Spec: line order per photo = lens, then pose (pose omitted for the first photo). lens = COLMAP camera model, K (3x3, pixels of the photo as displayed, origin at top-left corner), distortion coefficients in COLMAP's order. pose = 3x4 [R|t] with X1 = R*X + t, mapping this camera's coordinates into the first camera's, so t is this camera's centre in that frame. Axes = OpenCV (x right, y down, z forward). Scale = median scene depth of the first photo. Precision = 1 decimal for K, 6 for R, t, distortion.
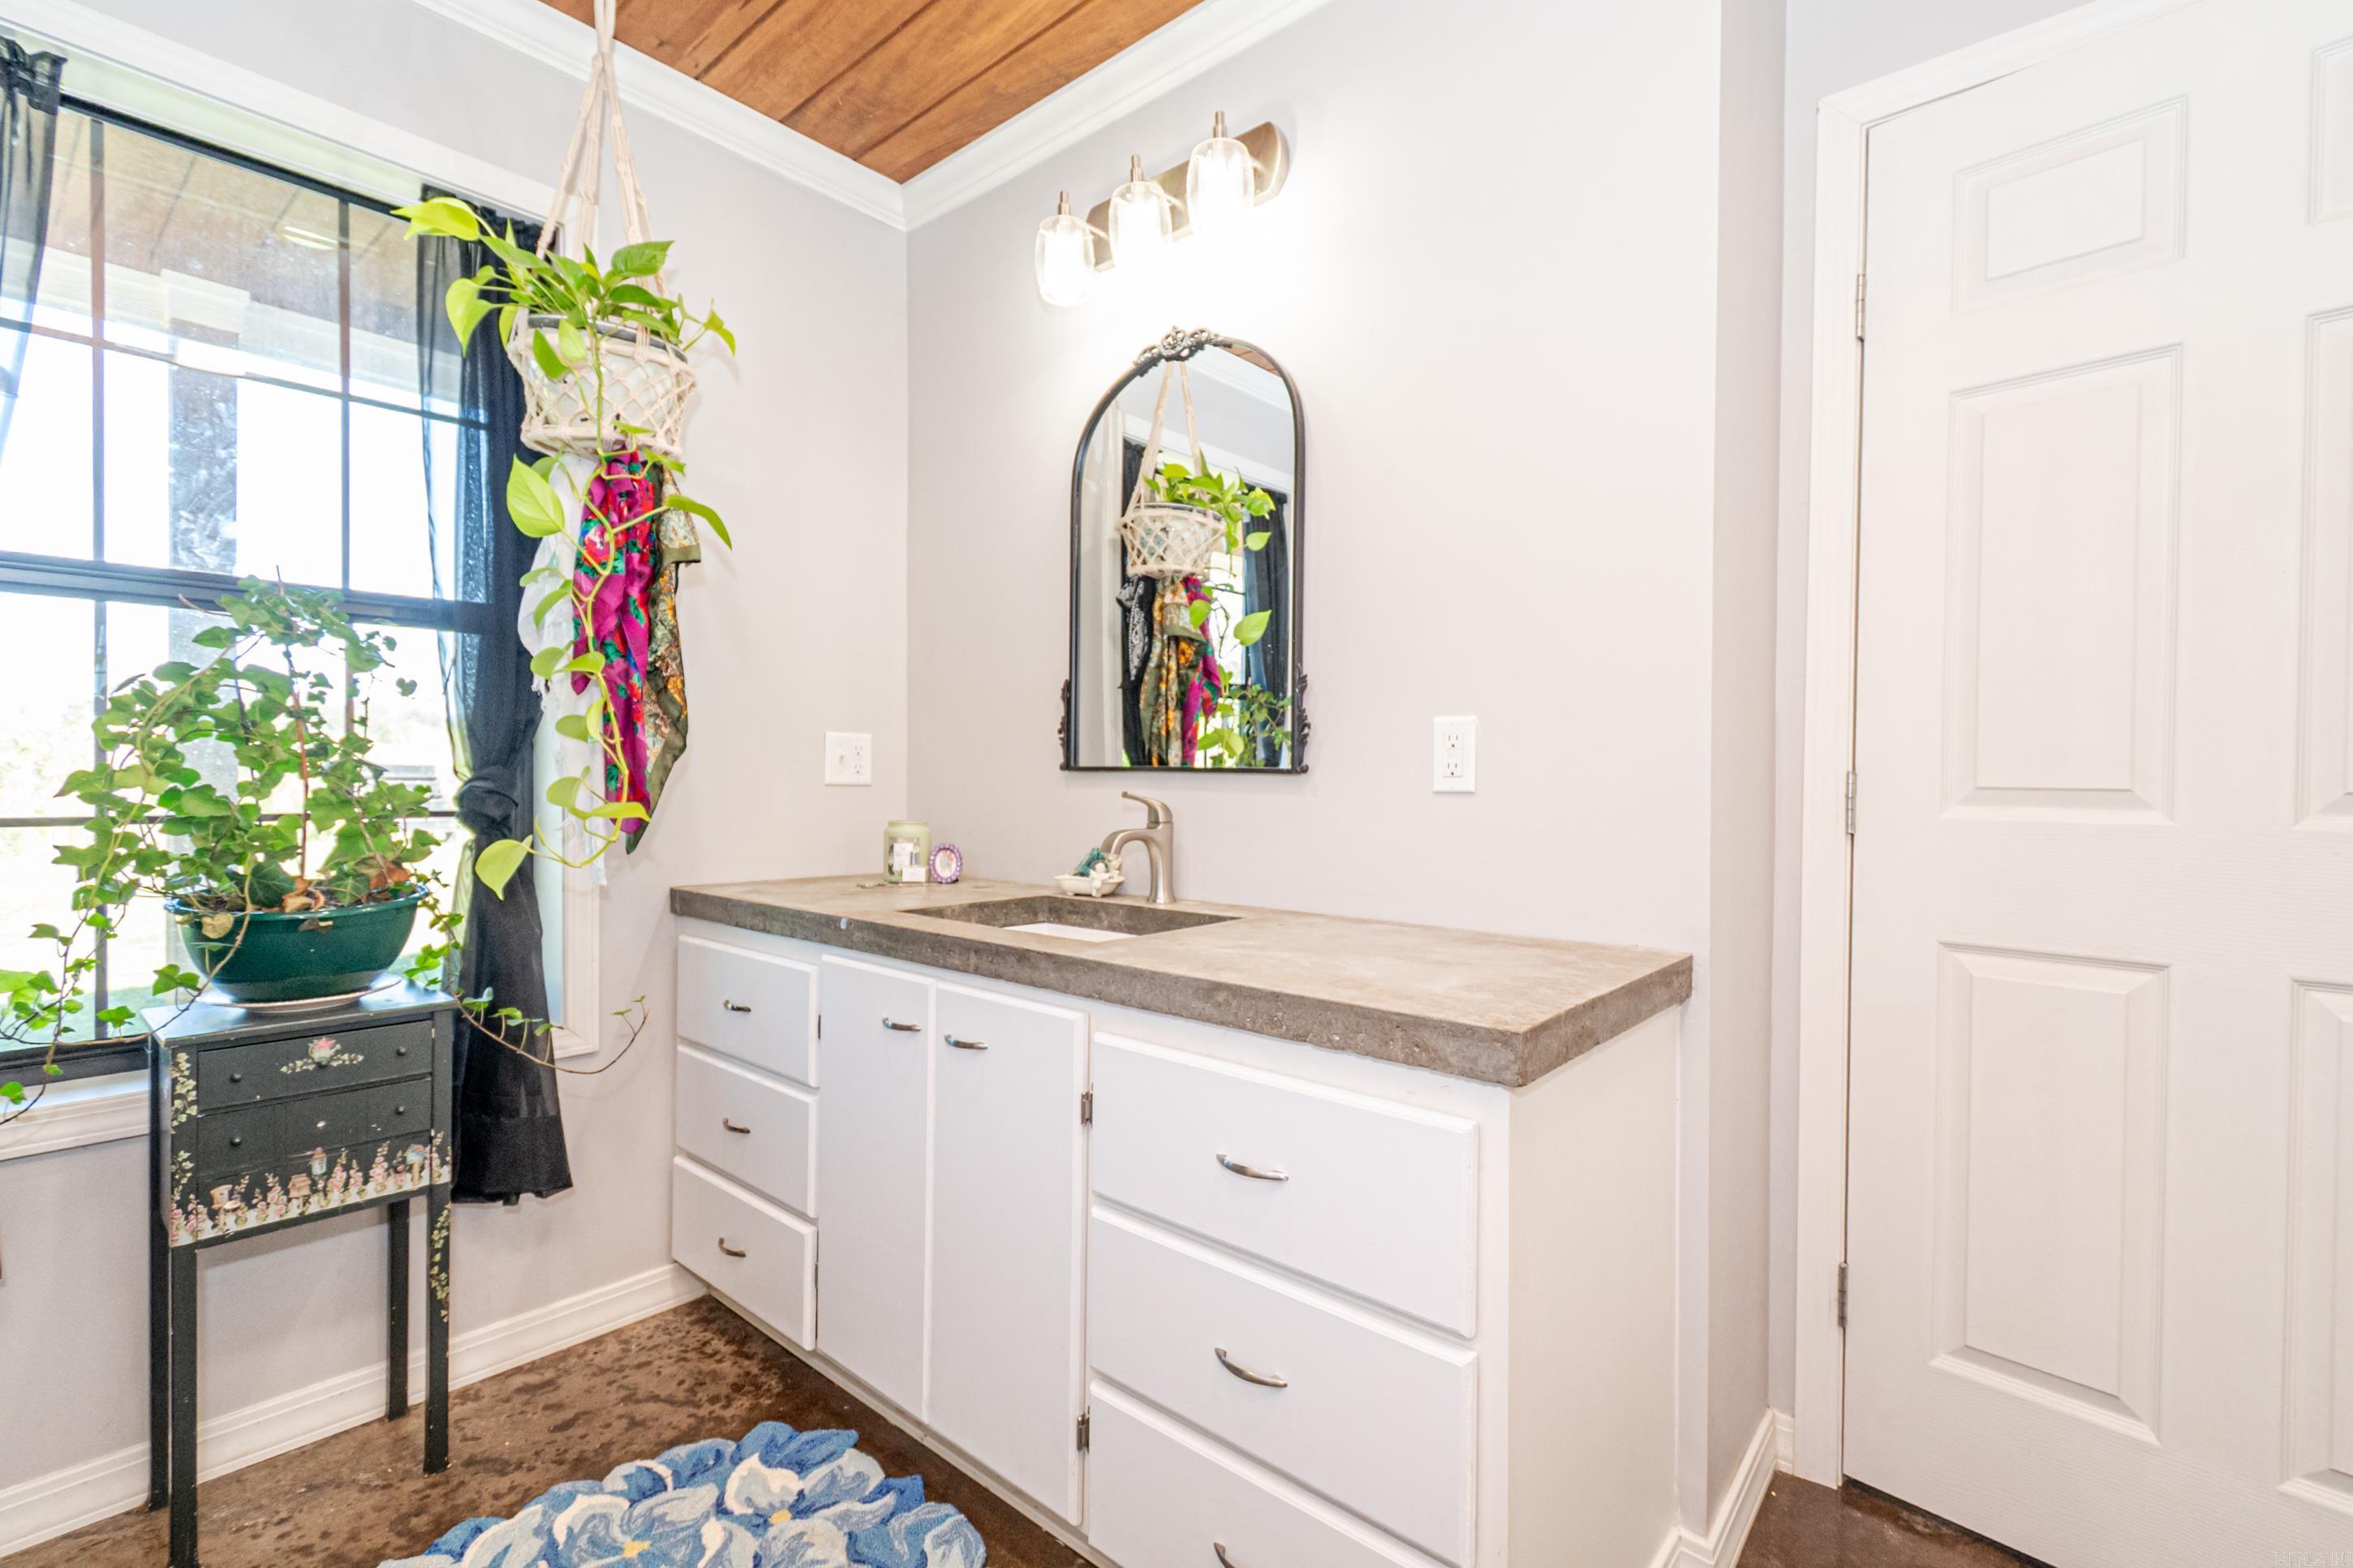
lens RADIAL K [[1034.8, 0, 1200.4], [0, 1034.8, 774.9], [0, 0, 1]] dist [-0.002756, -0.000540]
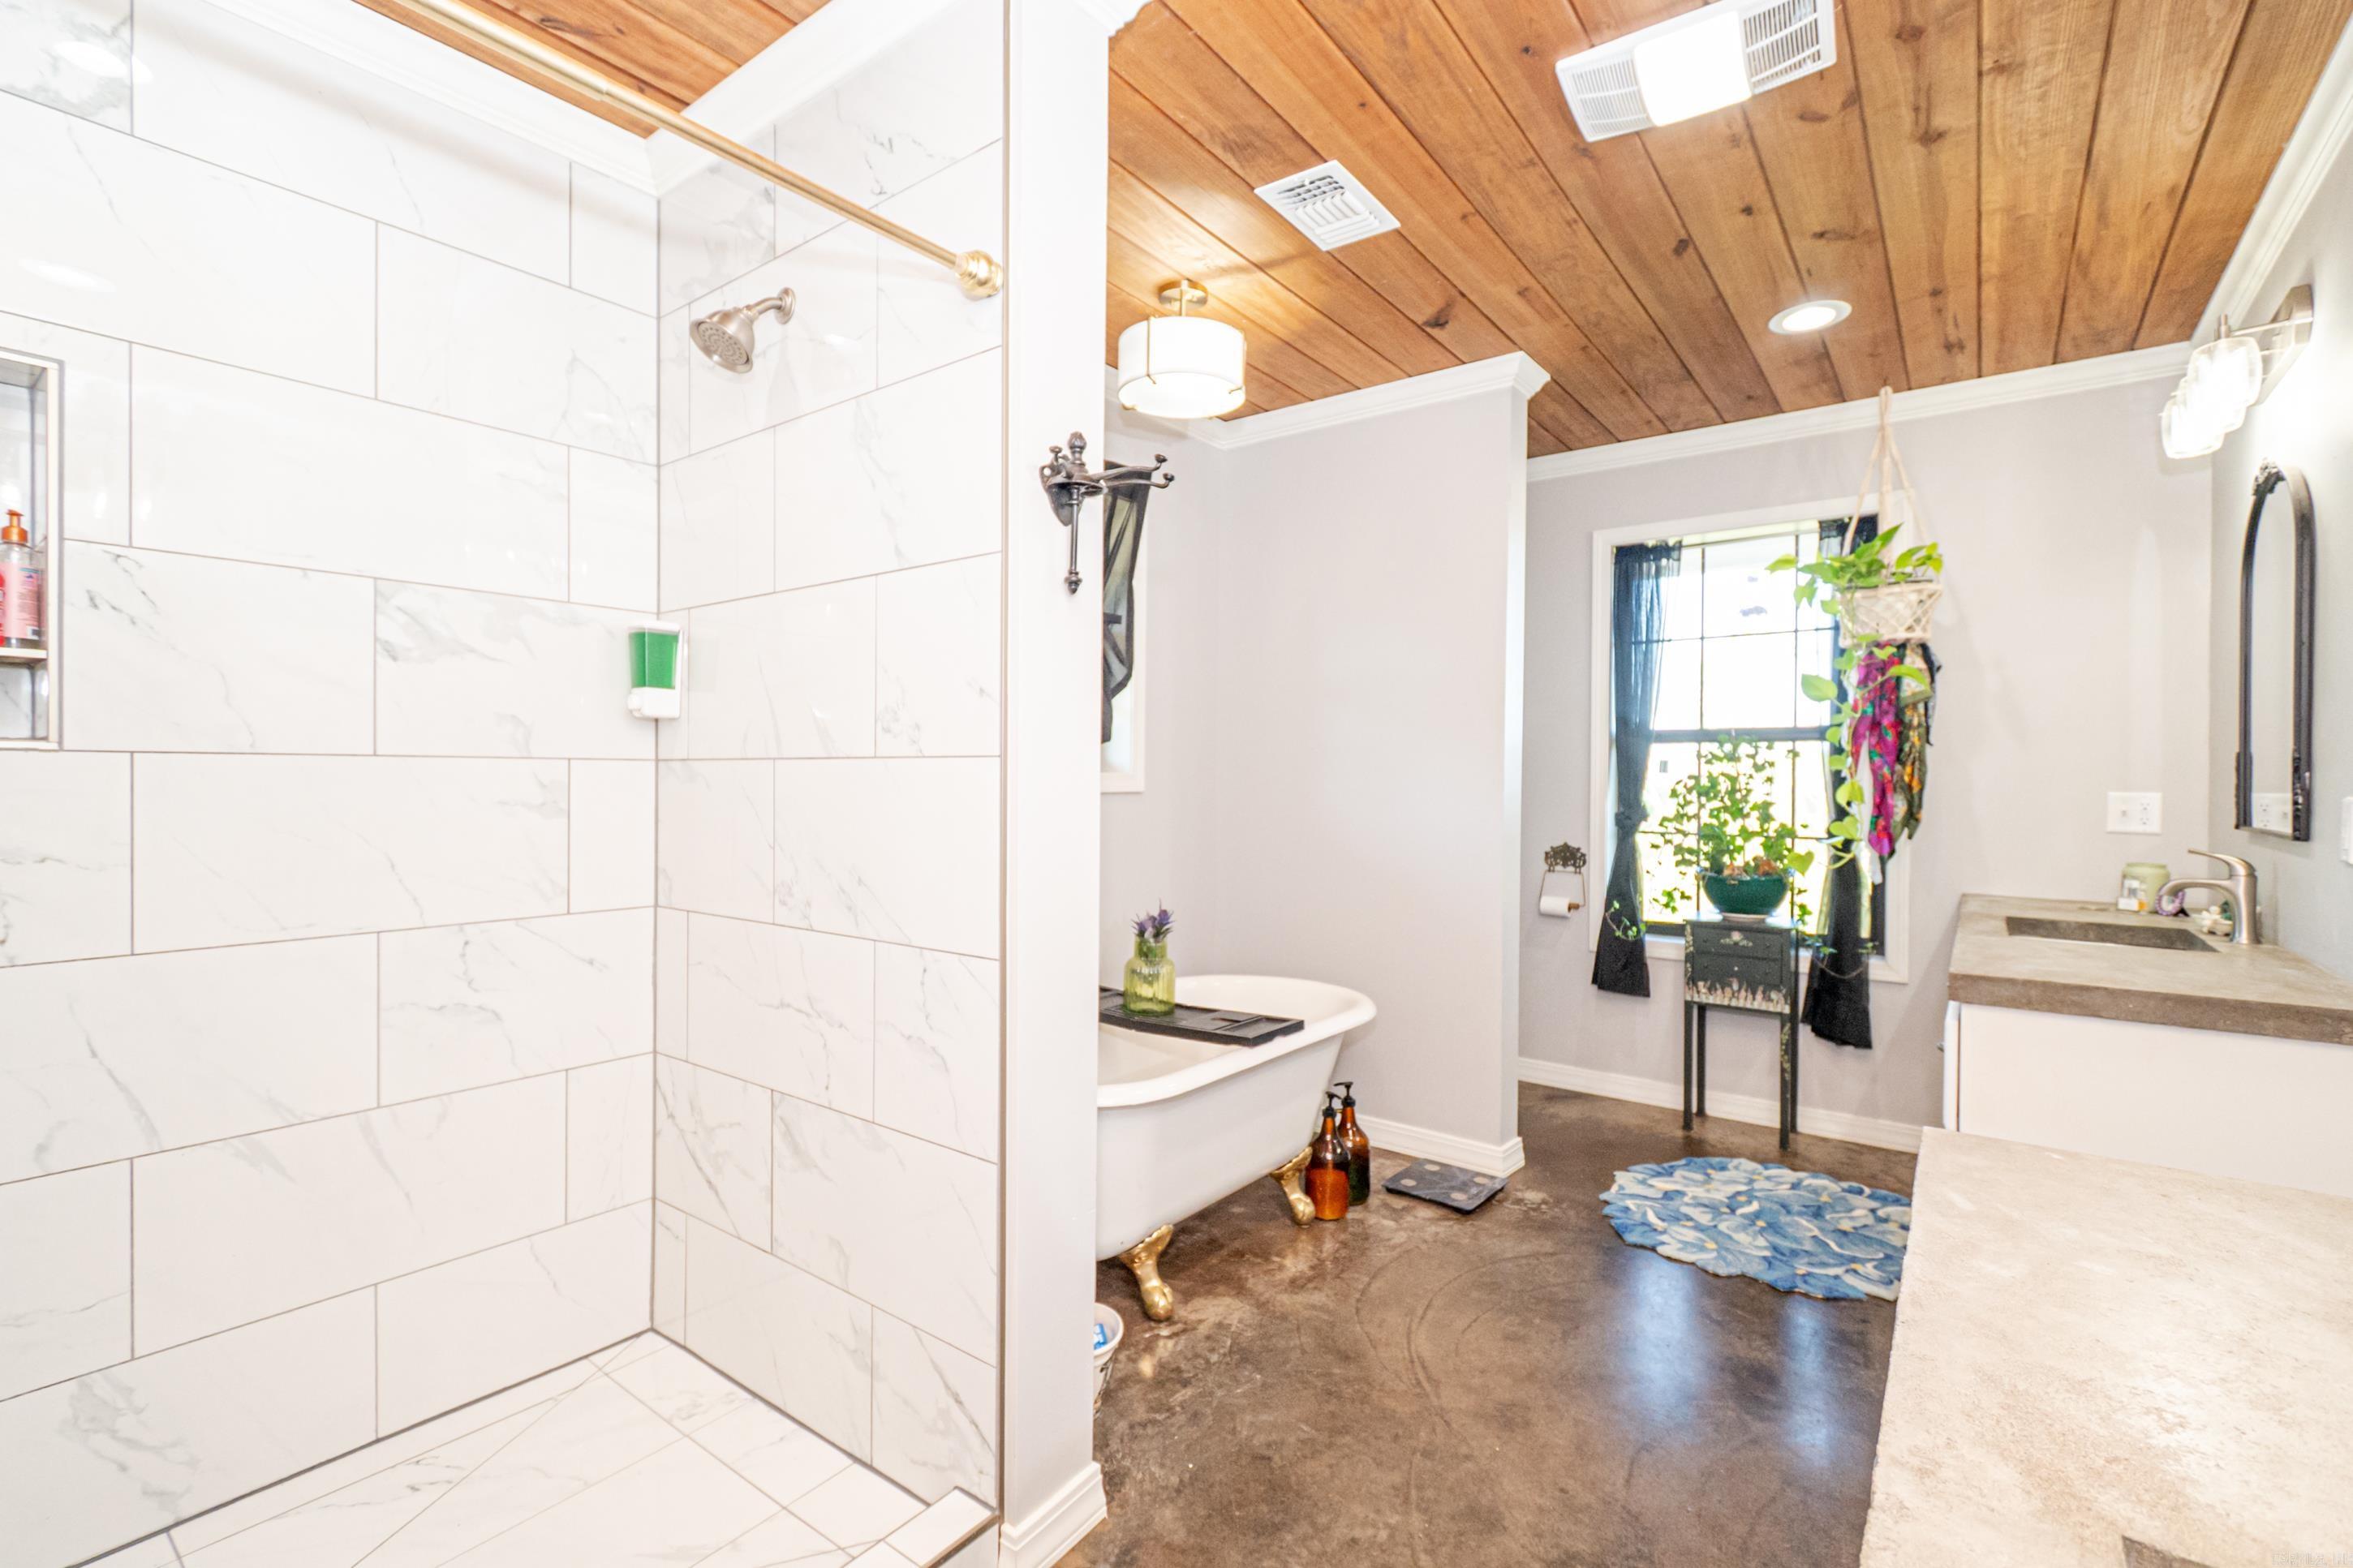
lens RADIAL K [[1041.4, 0, 1184.8], [0, 1041.4, 783.2], [0, 0, 1]] dist [0.011248, -0.006794]
pose [[0.095467, -0.008138, -0.995399, 1.269706], [-0.013130, 0.999869, -0.009434, -0.038383], [0.995346, 0.013970, 0.095347, -0.432618]]
